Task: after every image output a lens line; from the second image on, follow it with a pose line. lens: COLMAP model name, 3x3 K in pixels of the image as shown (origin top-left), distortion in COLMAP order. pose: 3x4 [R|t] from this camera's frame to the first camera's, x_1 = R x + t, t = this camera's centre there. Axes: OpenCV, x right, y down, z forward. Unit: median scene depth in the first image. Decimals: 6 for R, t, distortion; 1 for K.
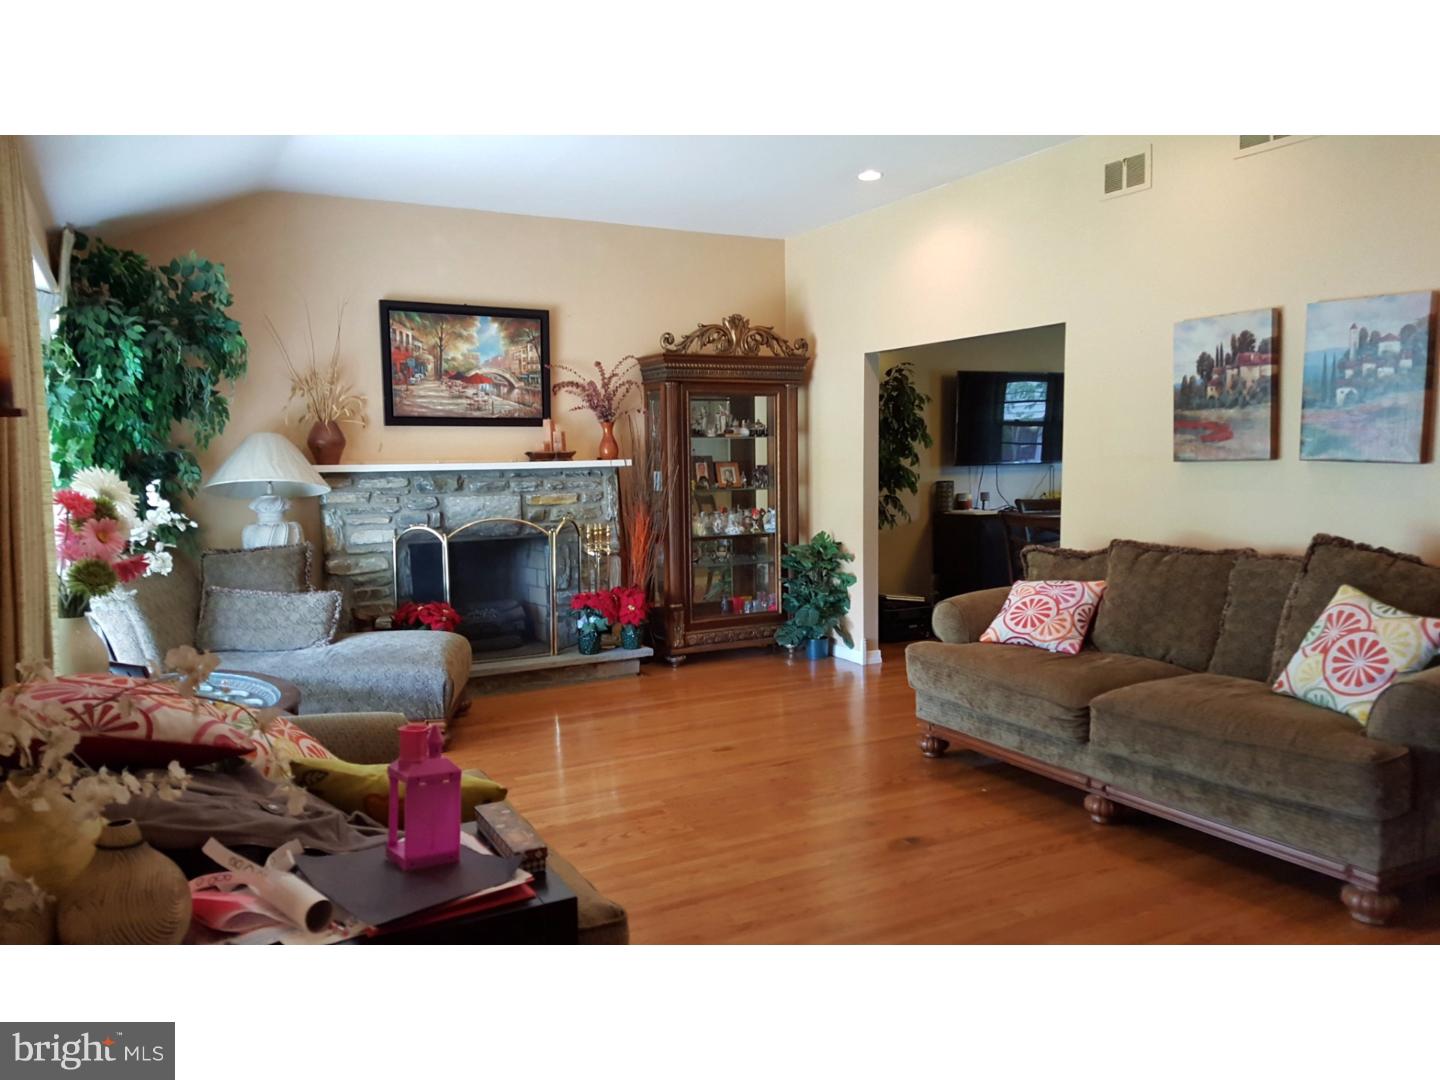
lens RADIAL K [[1057.2, 0, 720.7], [0, 1057.2, 564.9], [0, 0, 1]] dist [0.080641, 0.076066]
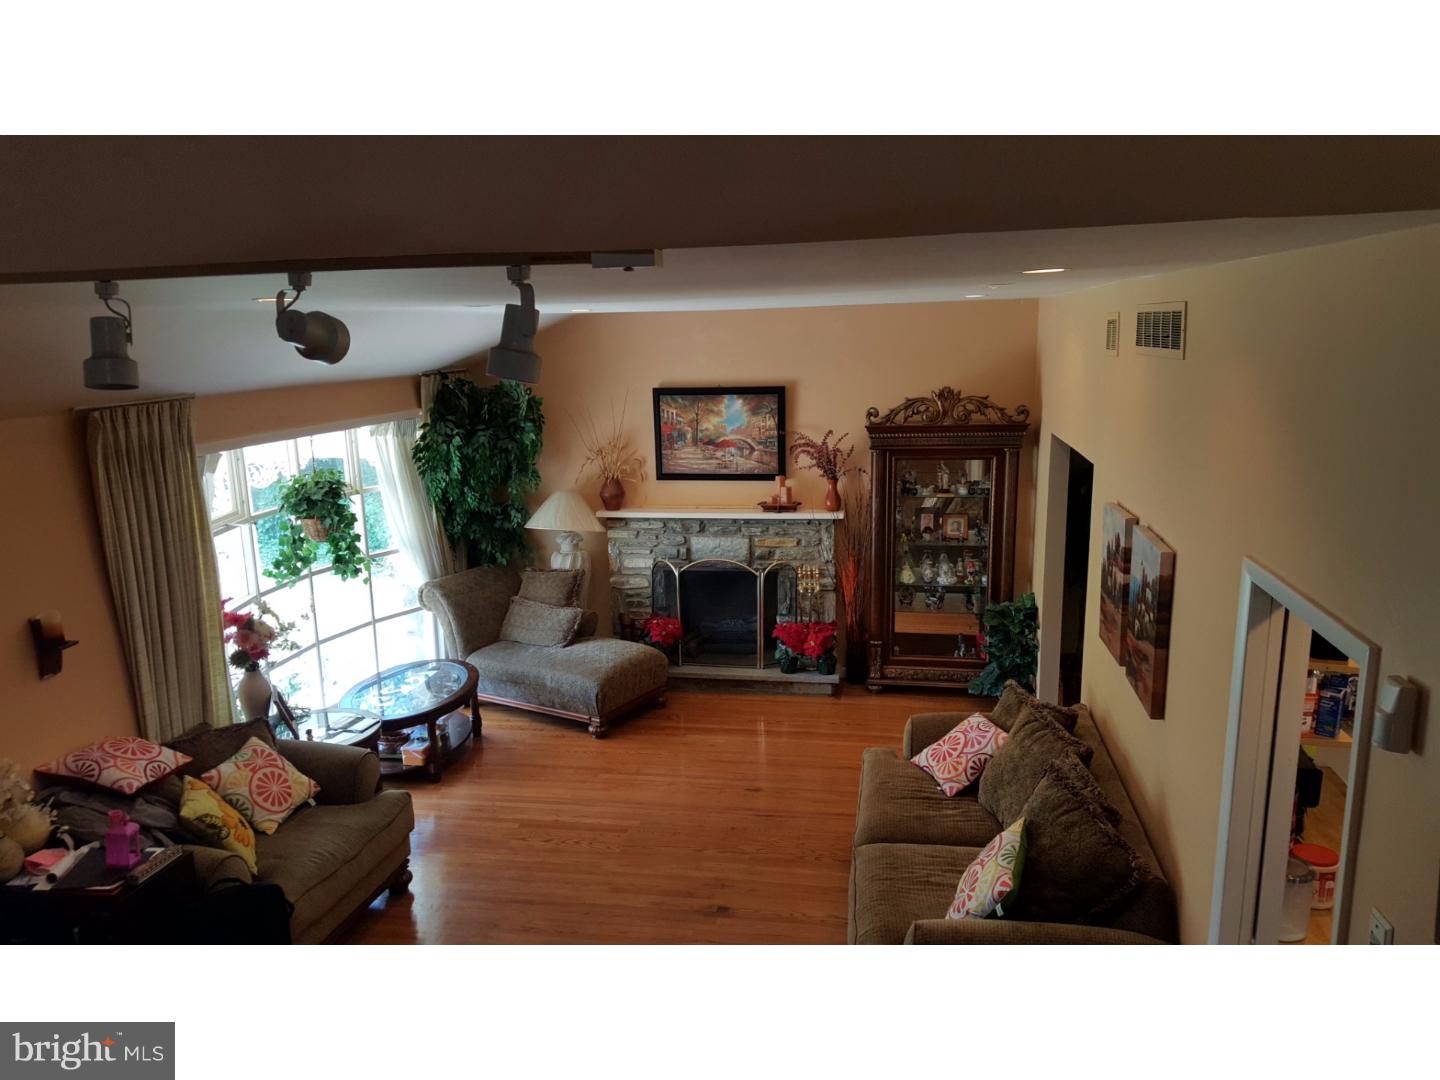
lens RADIAL K [[1085.9, 0, 720.5], [0, 1085.9, 571.4], [0, 0, 1]] dist [0.086603, -0.104046]
pose [[0.774706, 0.139936, -0.616643, 0.586524], [-0.058608, 0.986898, 0.150327, -0.220373], [0.629599, -0.080319, 0.772757, -0.011209]]
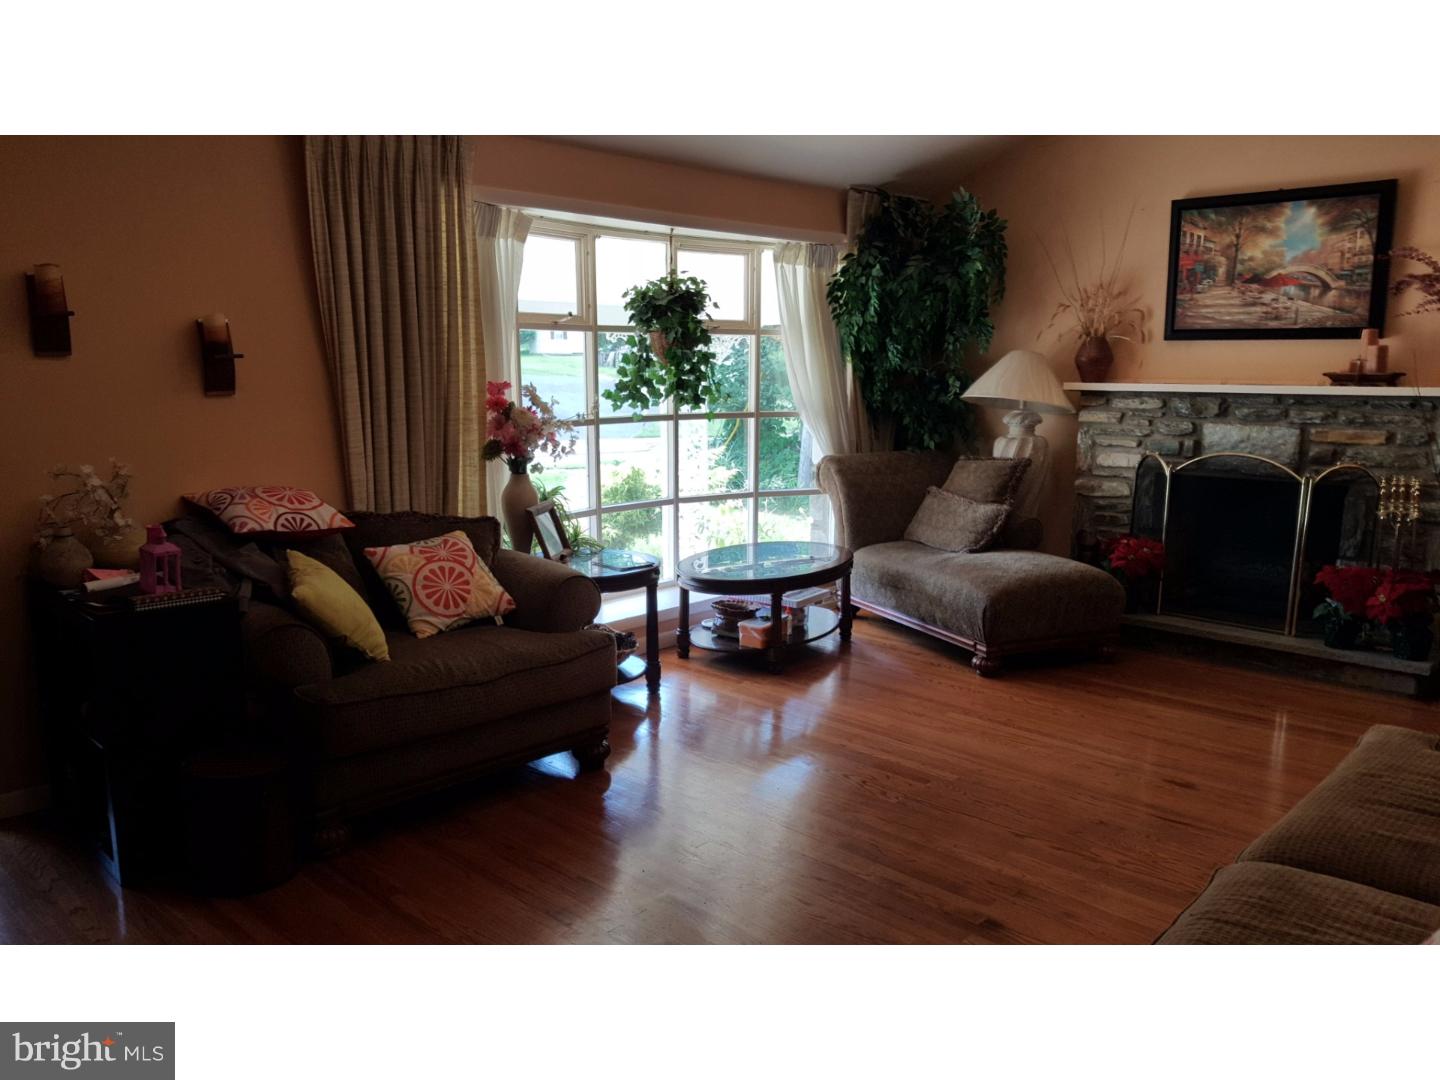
lens RADIAL K [[1104.7, 0, 680.9], [0, 1104.7, 553.2], [0, 0, 1]] dist [0.087903, -0.144127]
pose [[0.261619, 0.183156, -0.947634, 0.499766], [-0.104534, 0.981431, 0.160829, -0.060910], [0.959494, 0.056984, 0.275907, 0.342288]]
